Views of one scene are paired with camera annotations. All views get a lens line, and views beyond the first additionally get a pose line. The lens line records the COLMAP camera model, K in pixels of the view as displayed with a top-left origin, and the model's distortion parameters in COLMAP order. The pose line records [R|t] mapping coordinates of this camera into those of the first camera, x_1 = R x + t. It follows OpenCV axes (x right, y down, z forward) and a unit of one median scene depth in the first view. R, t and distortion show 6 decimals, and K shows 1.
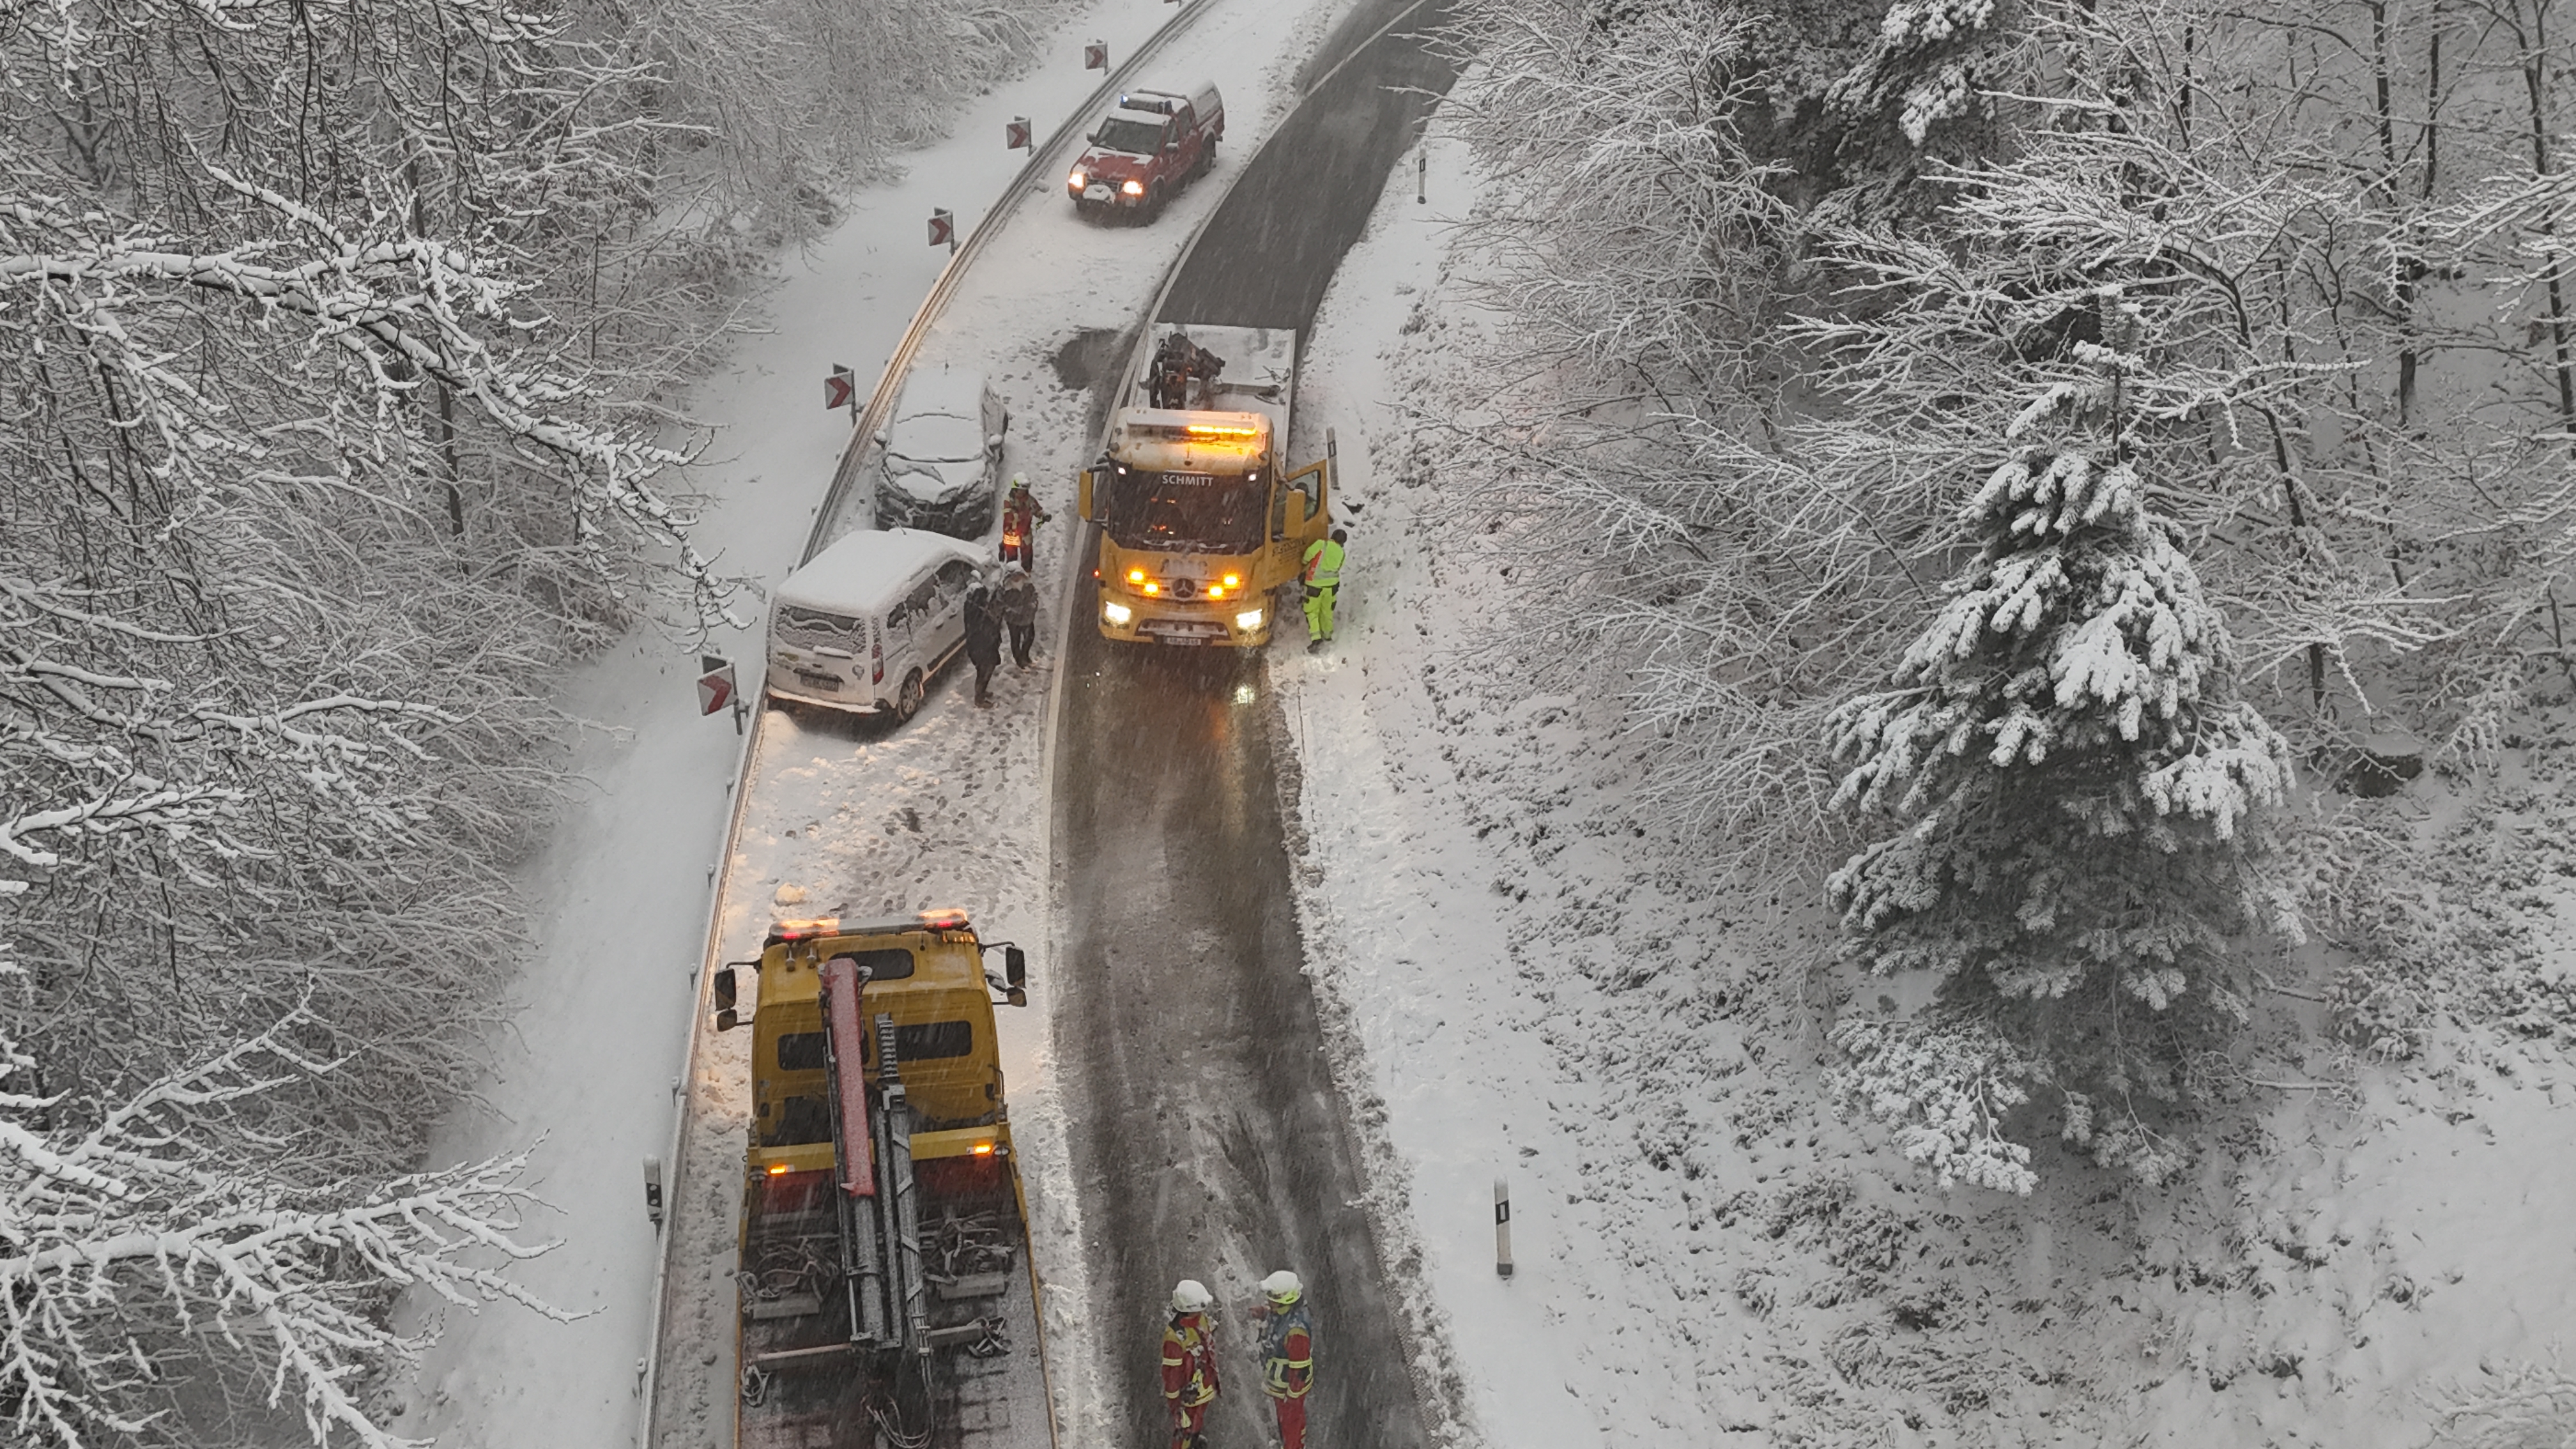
lens RADIAL K [[2883.9, 0, 1311.2], [0, 2883.9, 736.5], [0, 0, 1]] dist [0.027146, 0.000000]
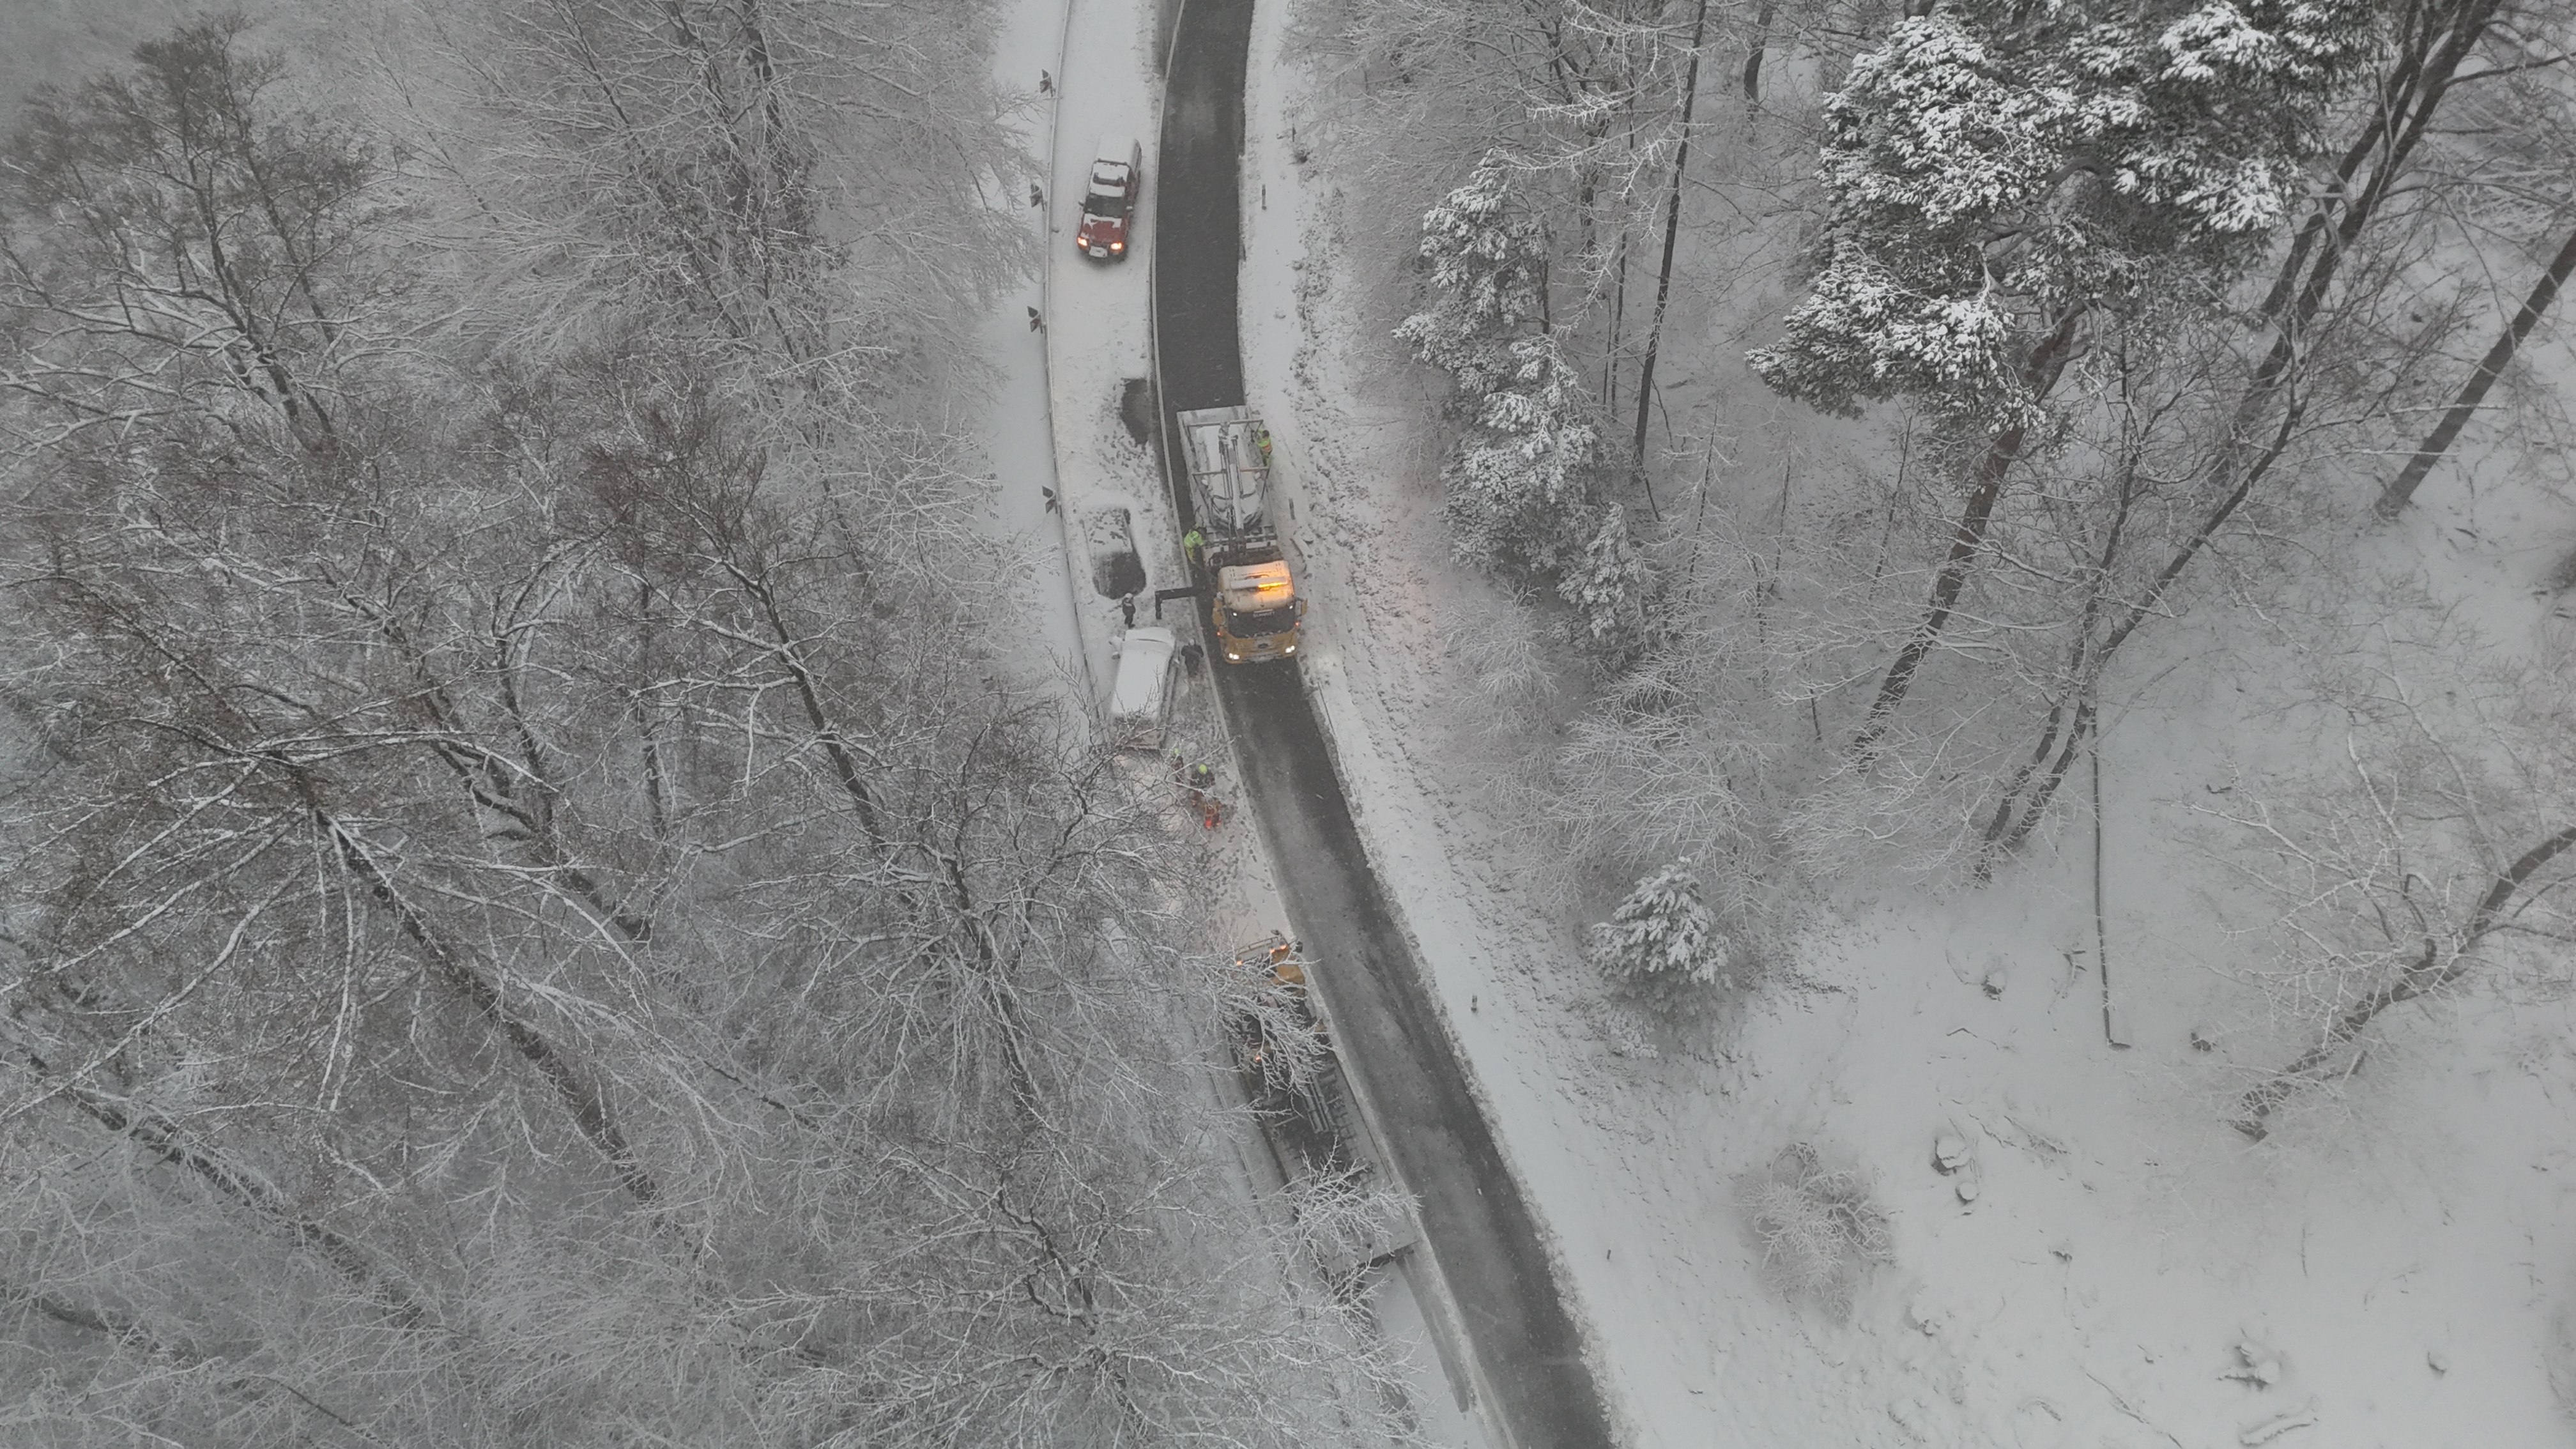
lens RADIAL K [[2883.9, 0, 1286.8], [0, 2883.9, 720.0], [0, 0, 1]] dist [0.027146, 0.000000]
pose [[0.972002, -0.182770, 0.147672, -0.608573], [0.064482, 0.811821, 0.580335, -2.162787], [-0.225951, -0.554565, 0.800877, -1.426813]]
